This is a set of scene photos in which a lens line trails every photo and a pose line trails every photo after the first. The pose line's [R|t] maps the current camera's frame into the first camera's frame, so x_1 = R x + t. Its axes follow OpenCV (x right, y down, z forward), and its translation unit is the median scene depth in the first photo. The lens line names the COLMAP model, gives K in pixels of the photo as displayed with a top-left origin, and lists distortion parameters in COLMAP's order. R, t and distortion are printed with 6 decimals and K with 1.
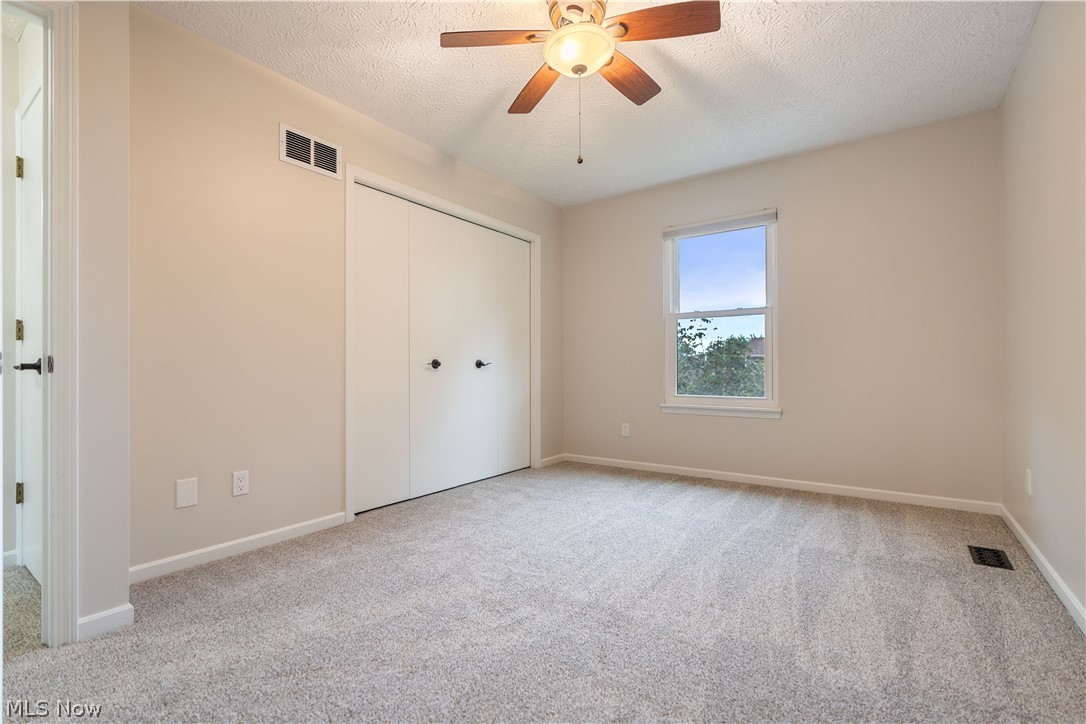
lens RADIAL K [[484.9, 0, 545.4], [0, 484.9, 364.9], [0, 0, 1]] dist [-0.000954, 0.000235]
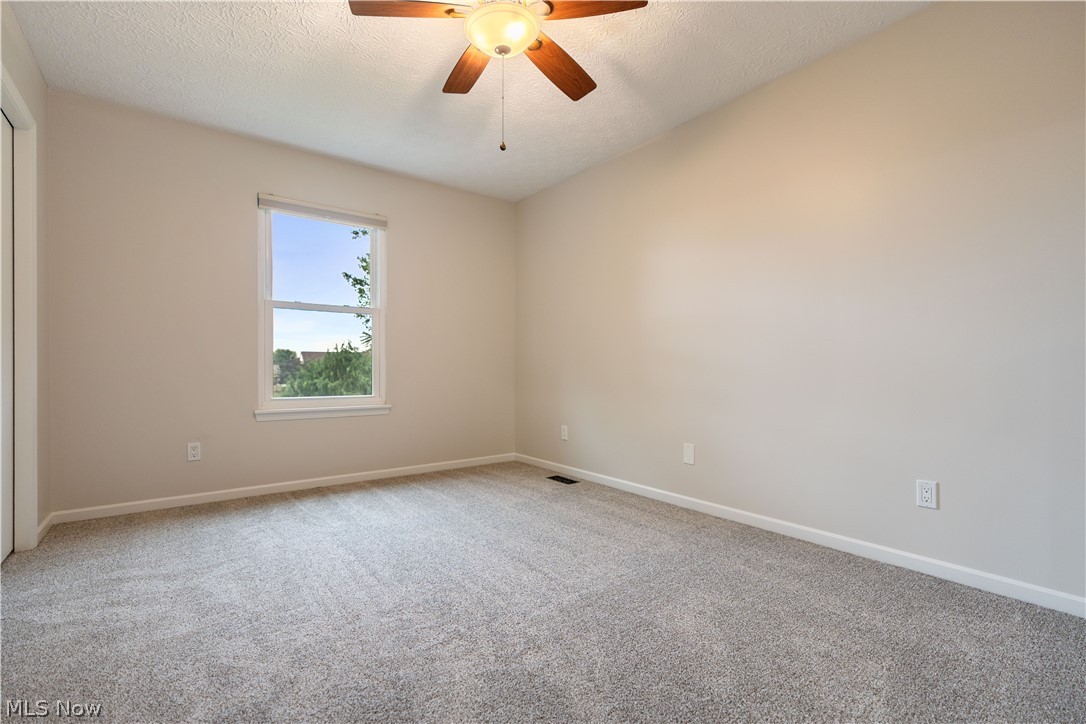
lens RADIAL K [[484.9, 0, 545.4], [0, 484.9, 364.9], [0, 0, 1]] dist [-0.000954, 0.000235]
pose [[0.296458, 0.009221, 0.955001, -0.523884], [-0.010701, 0.999923, -0.006333, 0.006520], [-0.954986, -0.008342, 0.296534, 0.413092]]
